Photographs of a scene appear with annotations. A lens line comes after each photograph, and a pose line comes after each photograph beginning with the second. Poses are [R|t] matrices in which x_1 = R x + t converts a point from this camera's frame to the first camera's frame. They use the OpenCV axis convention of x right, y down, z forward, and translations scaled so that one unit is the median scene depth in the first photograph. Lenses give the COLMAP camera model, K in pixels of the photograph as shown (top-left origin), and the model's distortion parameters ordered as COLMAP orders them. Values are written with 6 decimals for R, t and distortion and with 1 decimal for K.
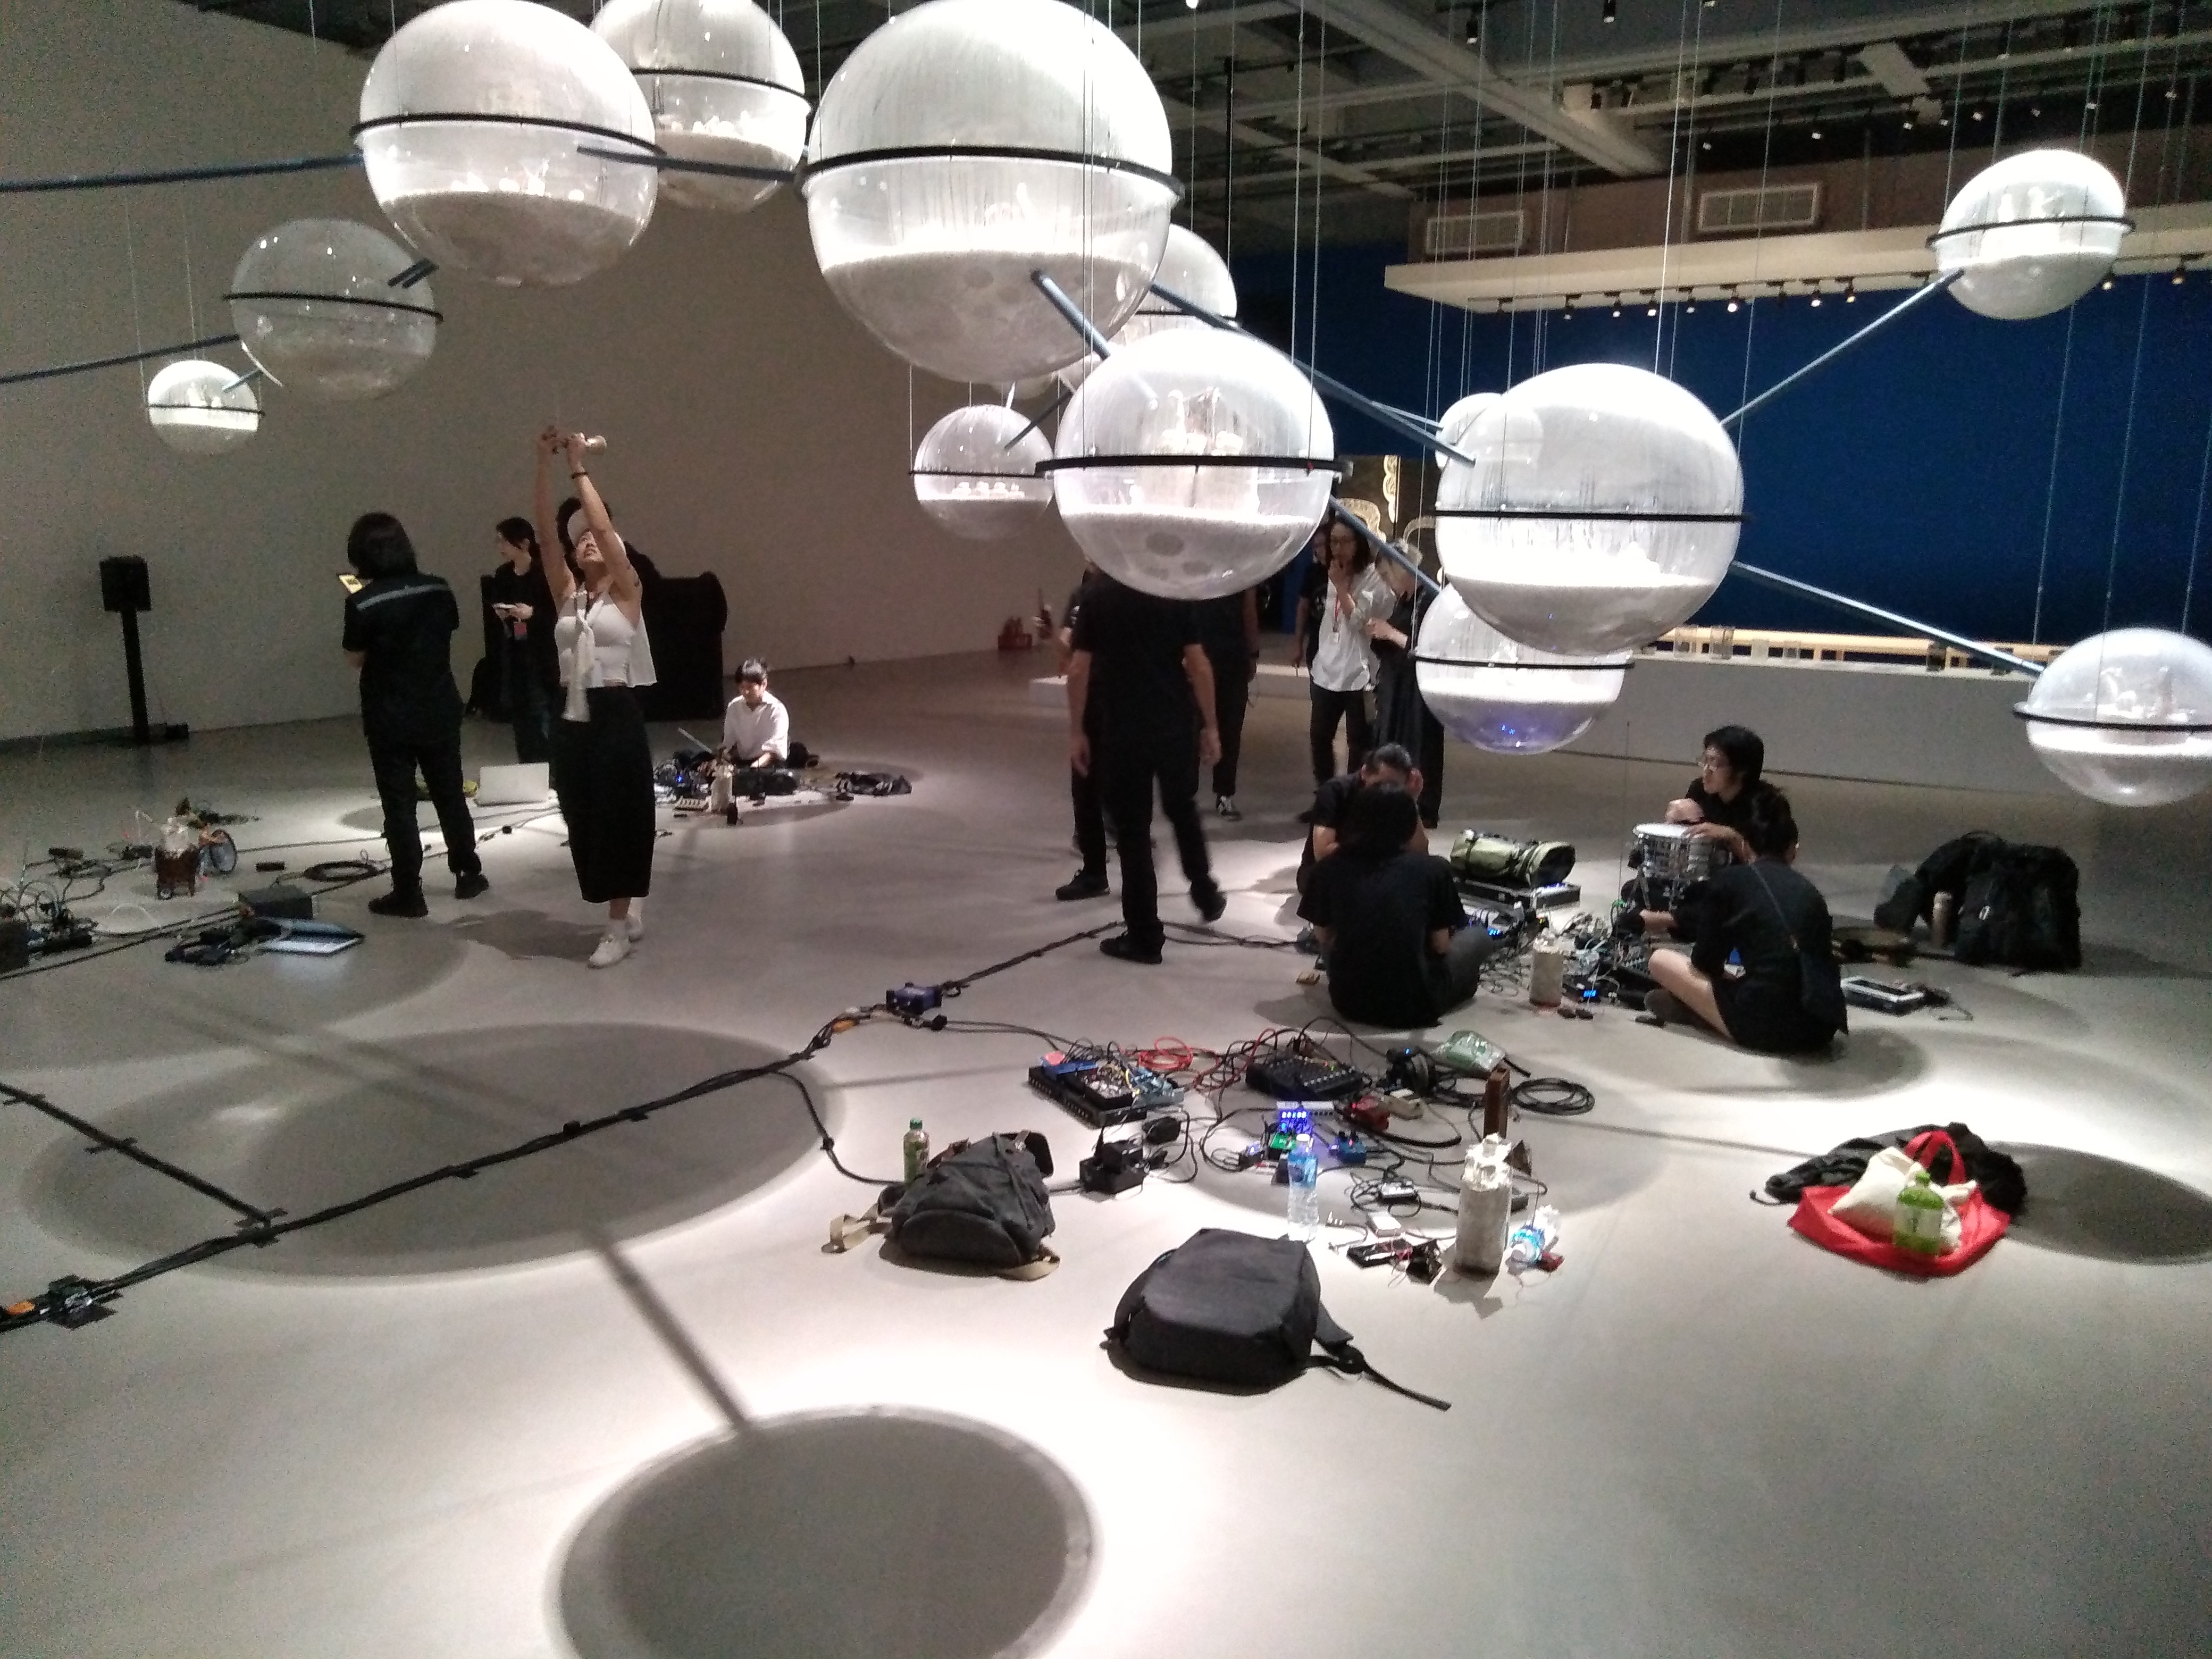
lens RADIAL K [[1637.0, 0, 1106.0], [0, 1637.0, 829.5], [0, 0, 1]] dist [0.035917, -0.067550]
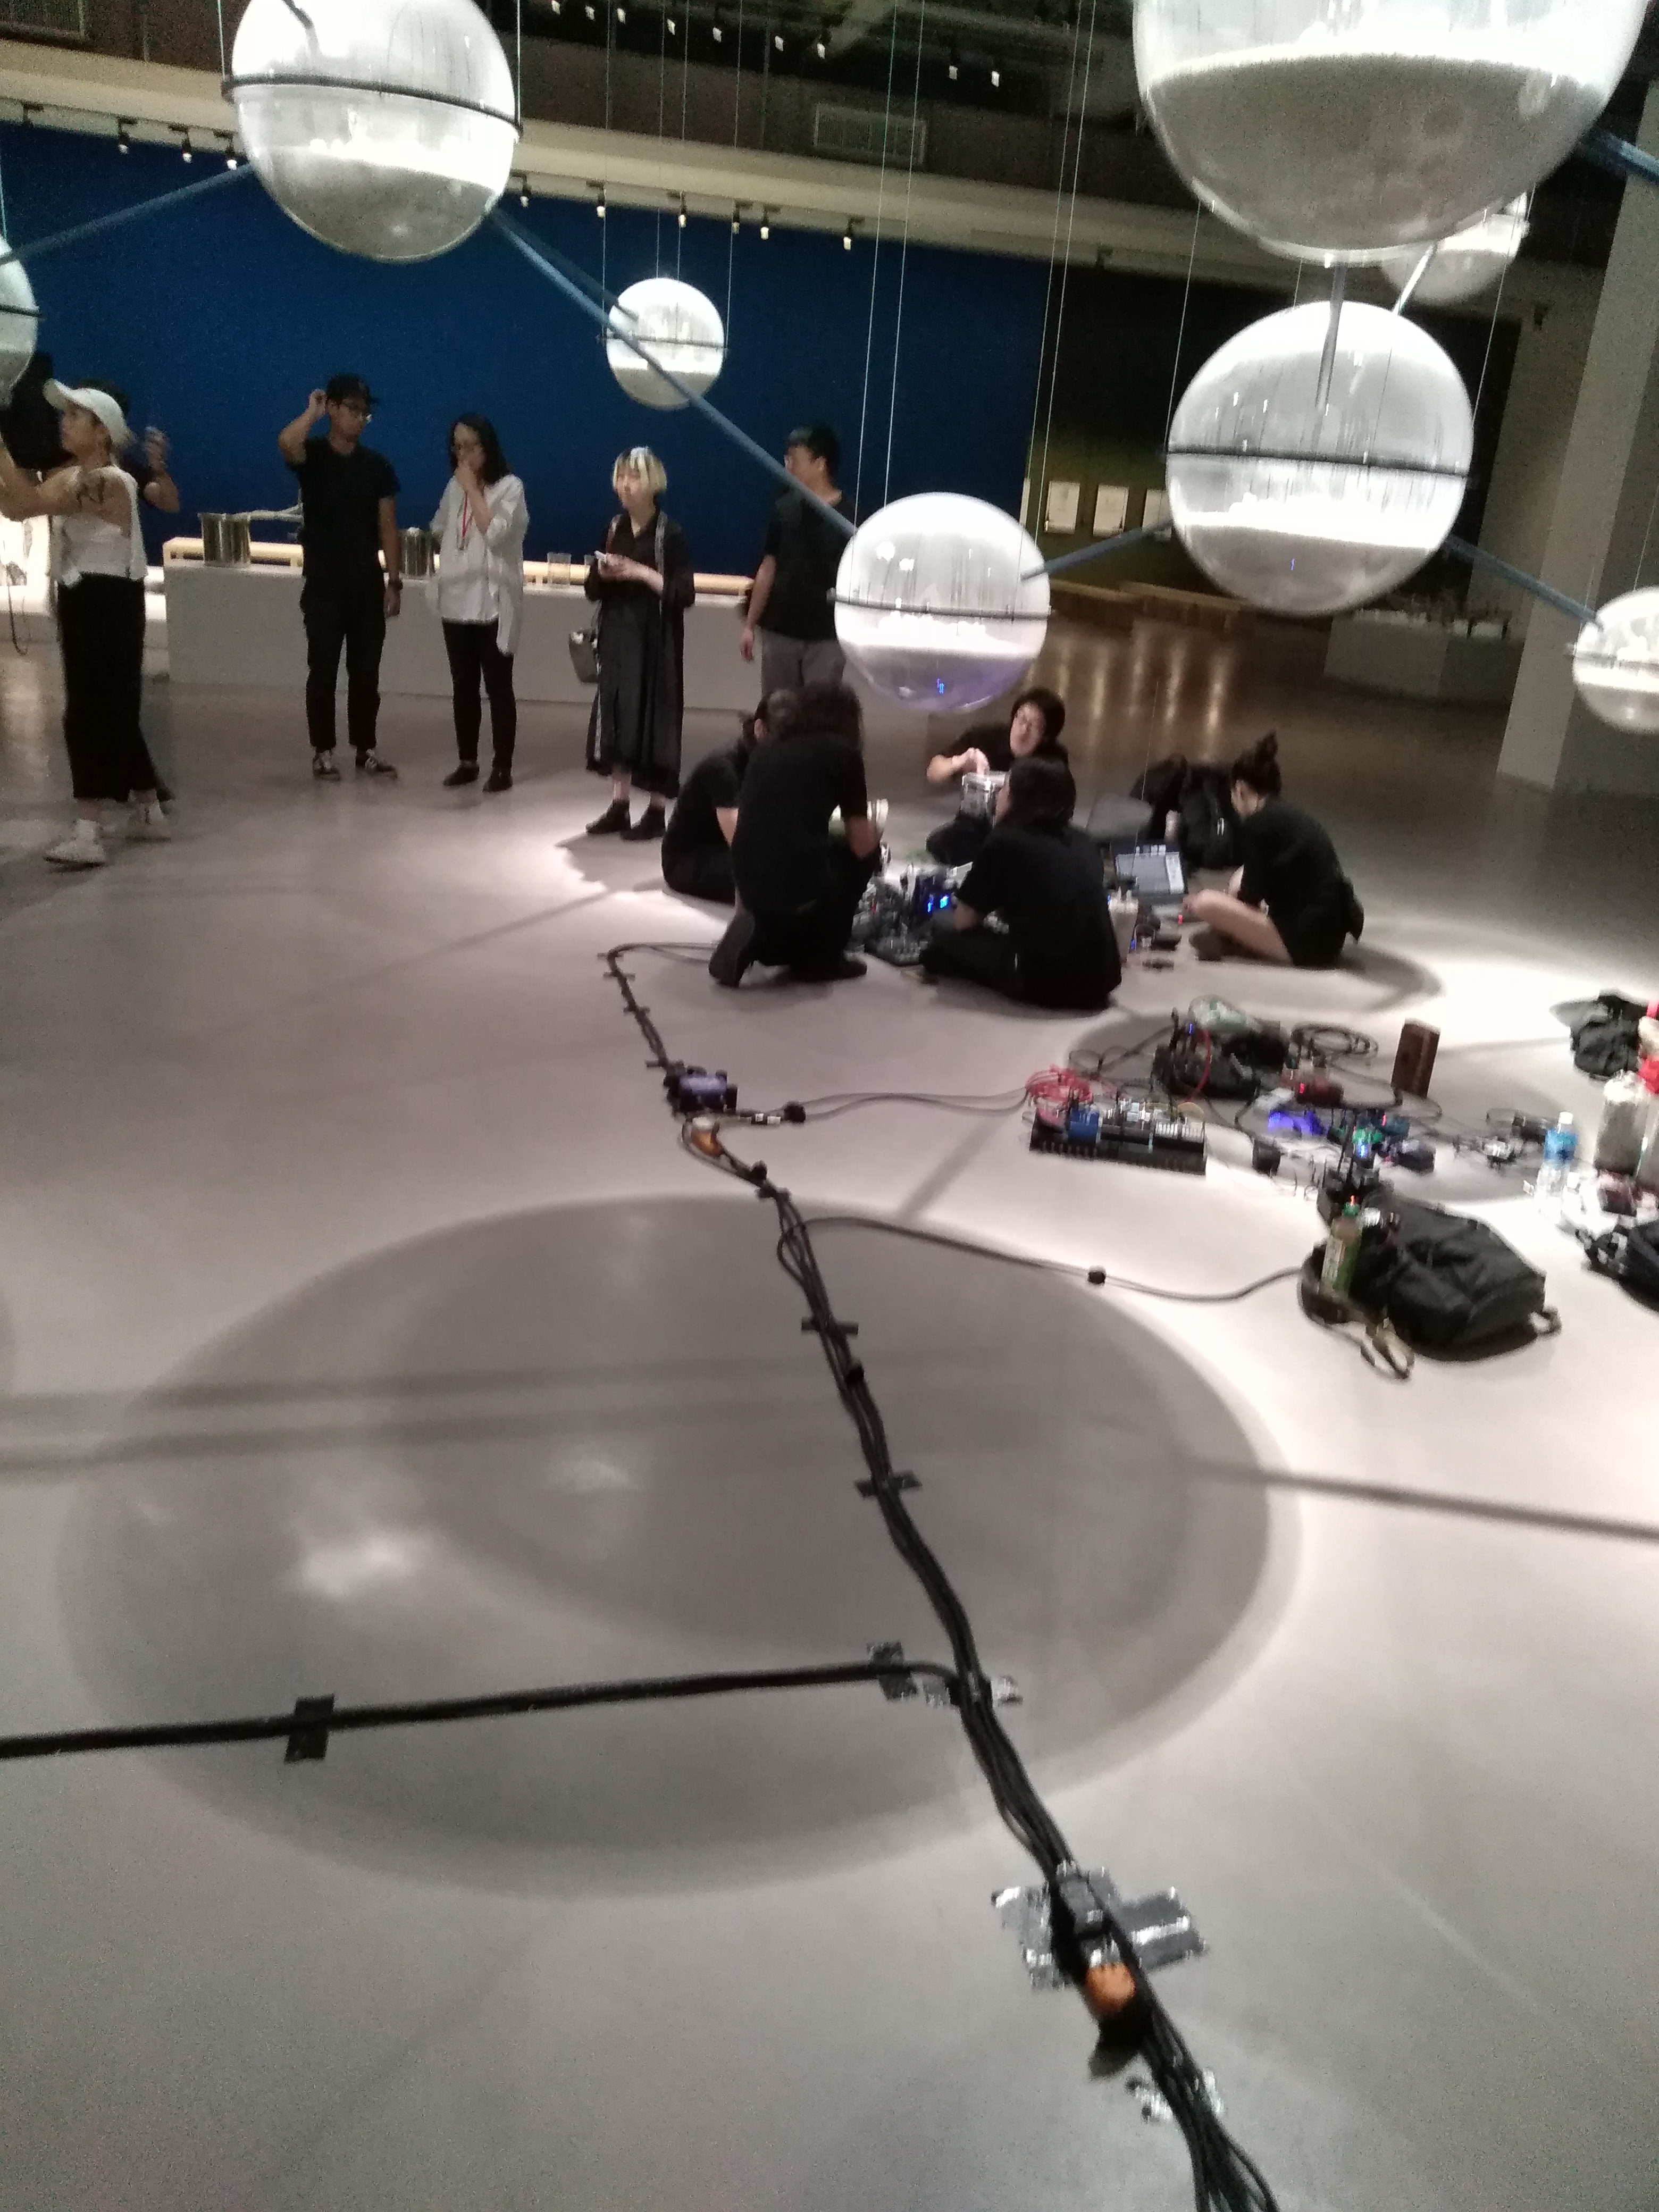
lens RADIAL K [[1654.9, 0, 827.1], [0, 1654.9, 1101.8], [0, 0, 1]] dist [0.048636, -0.068800]
pose [[0.662276, -0.229021, 0.713400, -0.726378], [0.076252, 0.967798, 0.239902, -0.084661], [-0.745369, -0.104484, 0.658413, 0.516149]]
